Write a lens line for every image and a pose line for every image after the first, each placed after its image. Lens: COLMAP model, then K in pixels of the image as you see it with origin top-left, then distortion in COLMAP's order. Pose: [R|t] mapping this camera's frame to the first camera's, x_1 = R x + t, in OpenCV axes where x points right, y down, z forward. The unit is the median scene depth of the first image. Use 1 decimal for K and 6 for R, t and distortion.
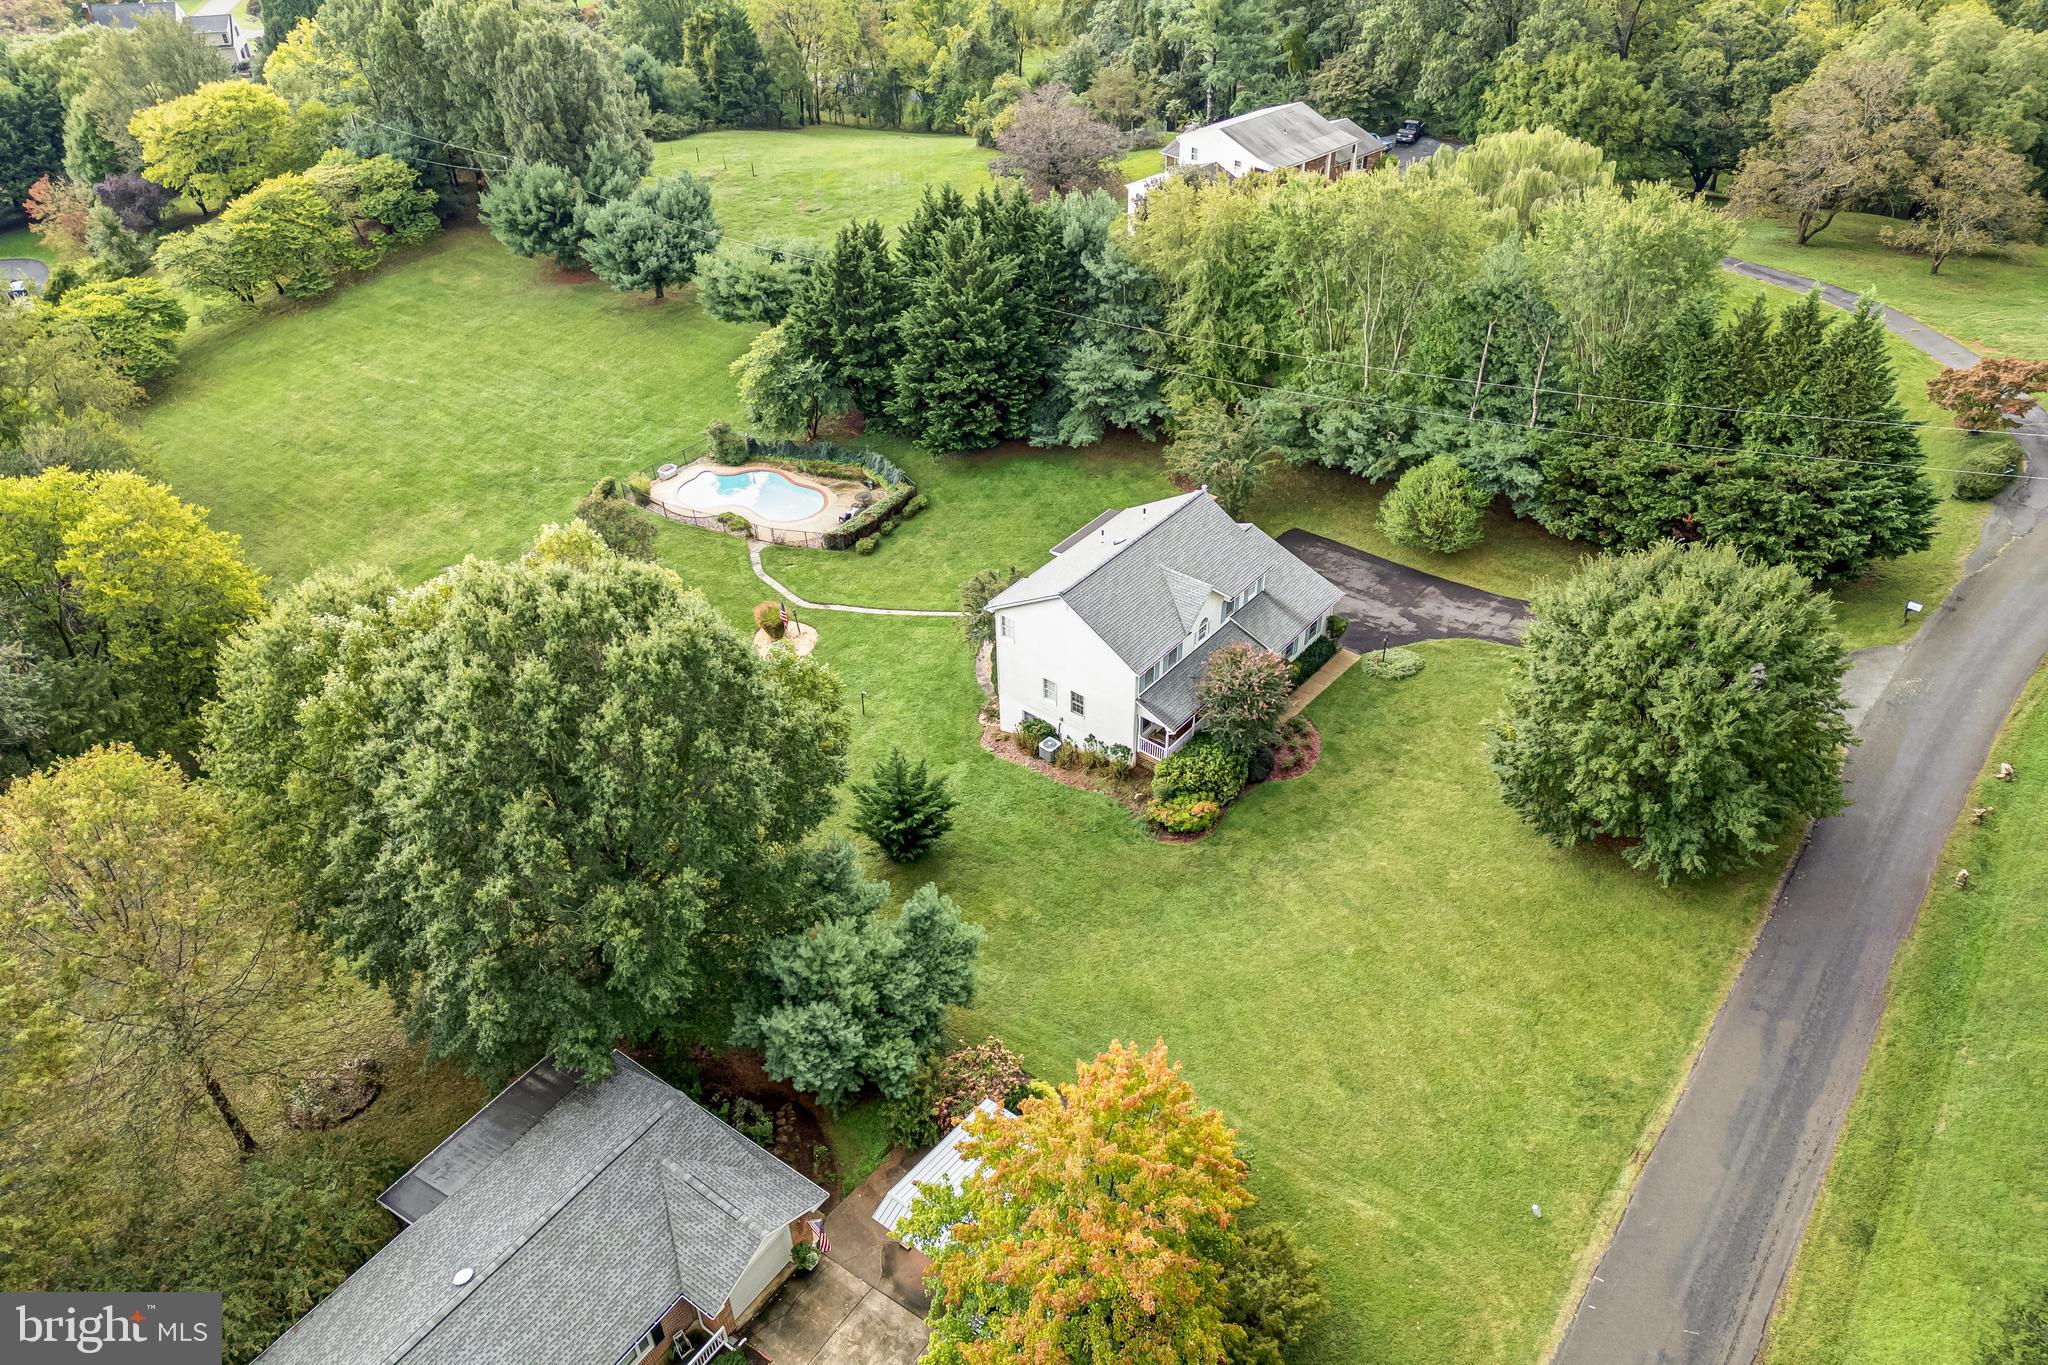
lens RADIAL K [[1427.8, 0, 1026.0], [0, 1427.8, 679.6], [0, 0, 1]] dist [0.075683, -0.075528]
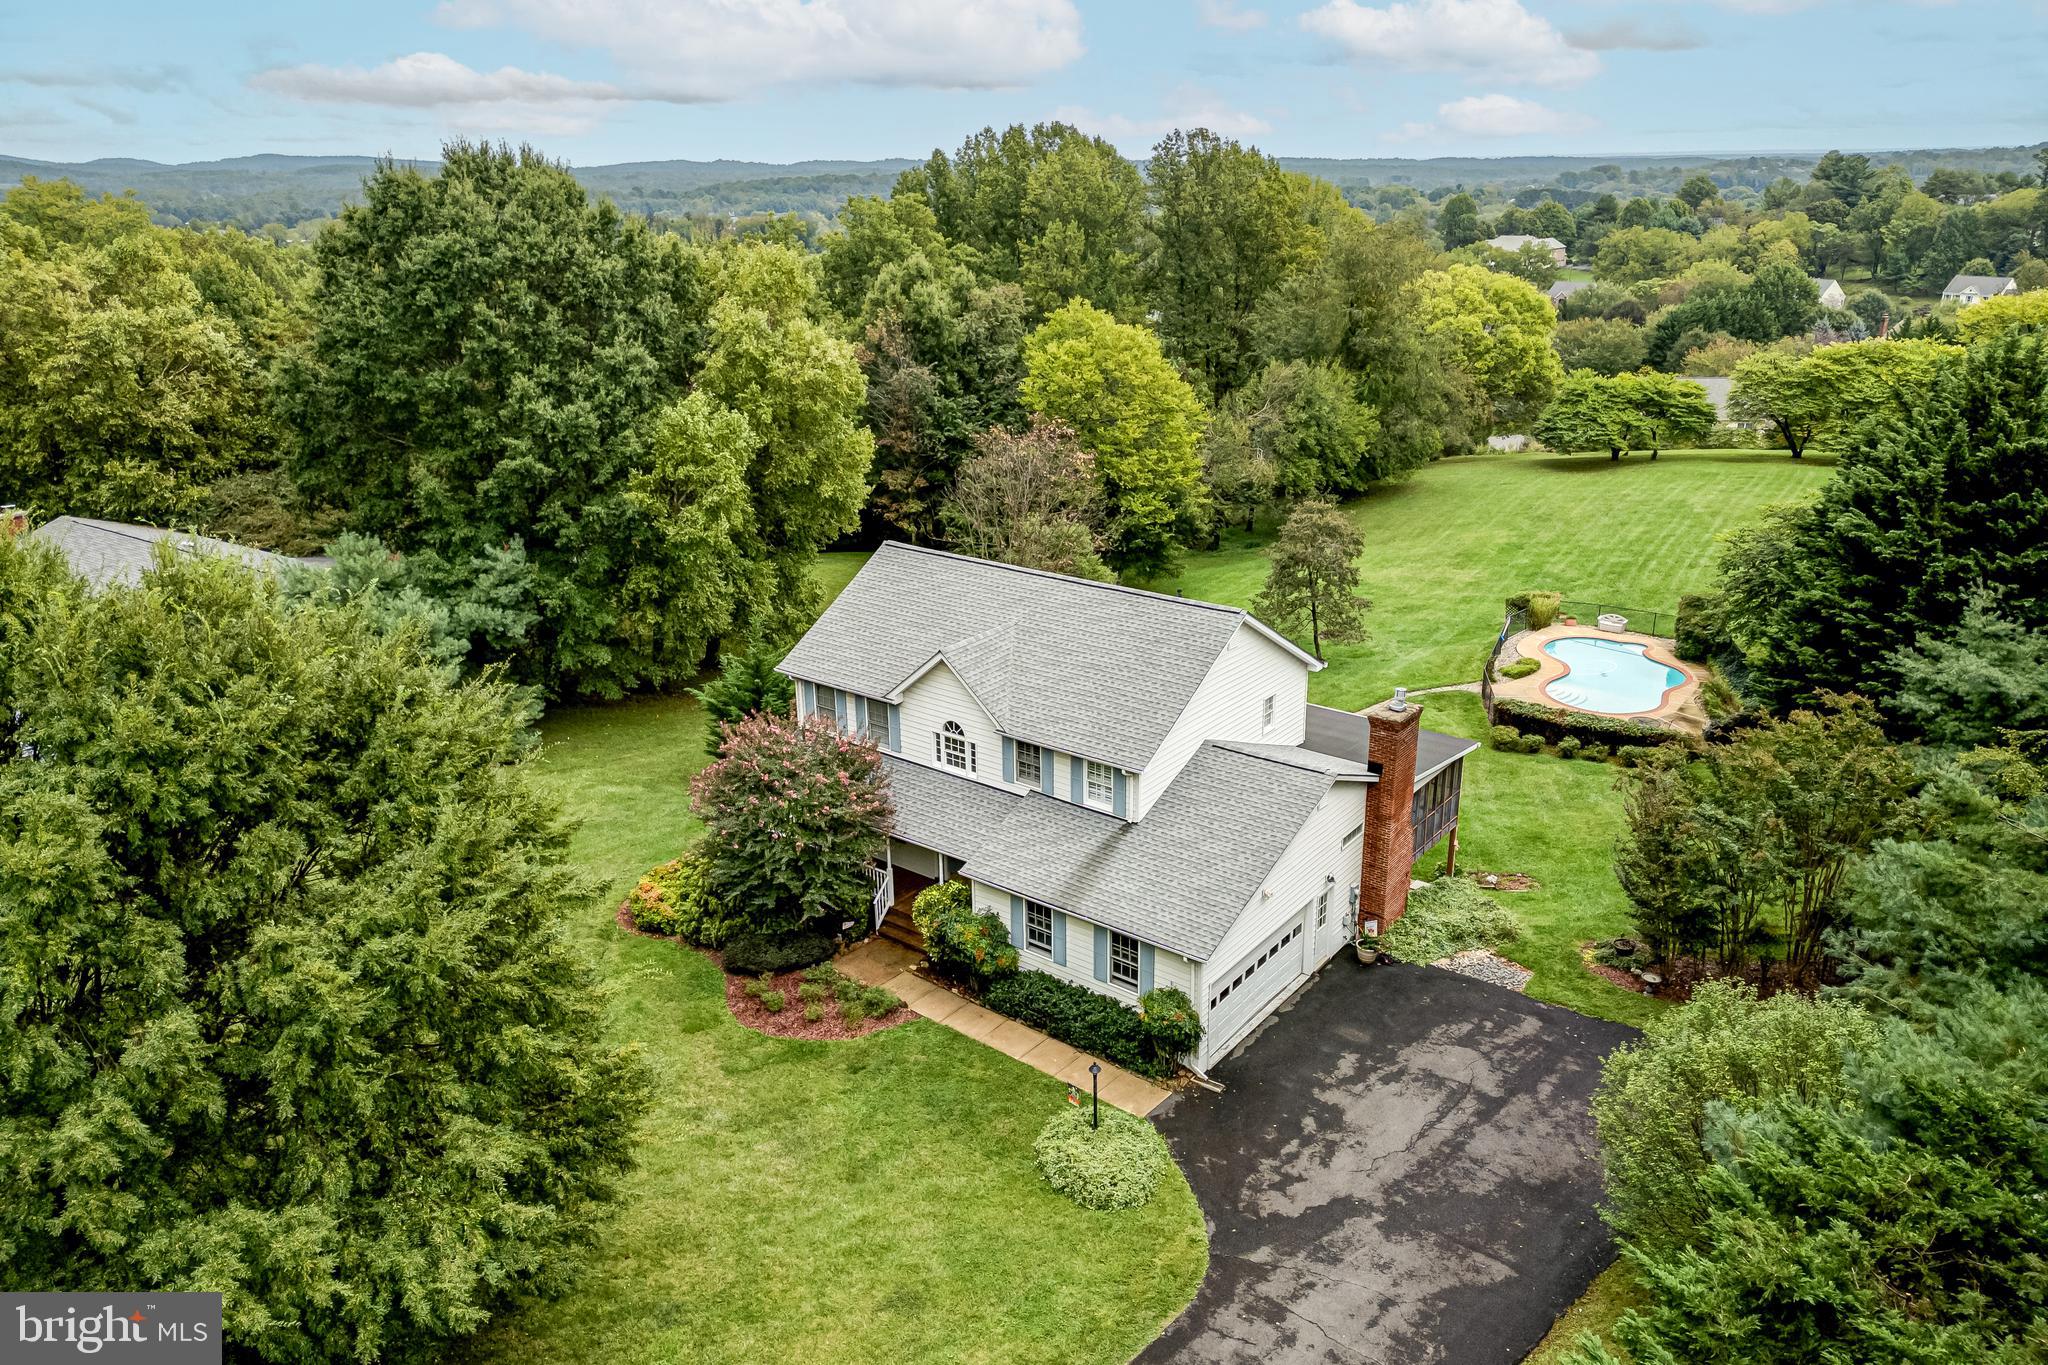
lens RADIAL K [[1427.8, 0, 1024.1], [0, 1427.8, 682.7], [0, 0, 1]] dist [0.075683, -0.075528]
pose [[0.014398, 0.355150, -0.934698, 0.461968], [-0.588488, 0.758756, 0.279233, -0.163247], [0.808378, 0.546038, 0.219926, 0.677378]]
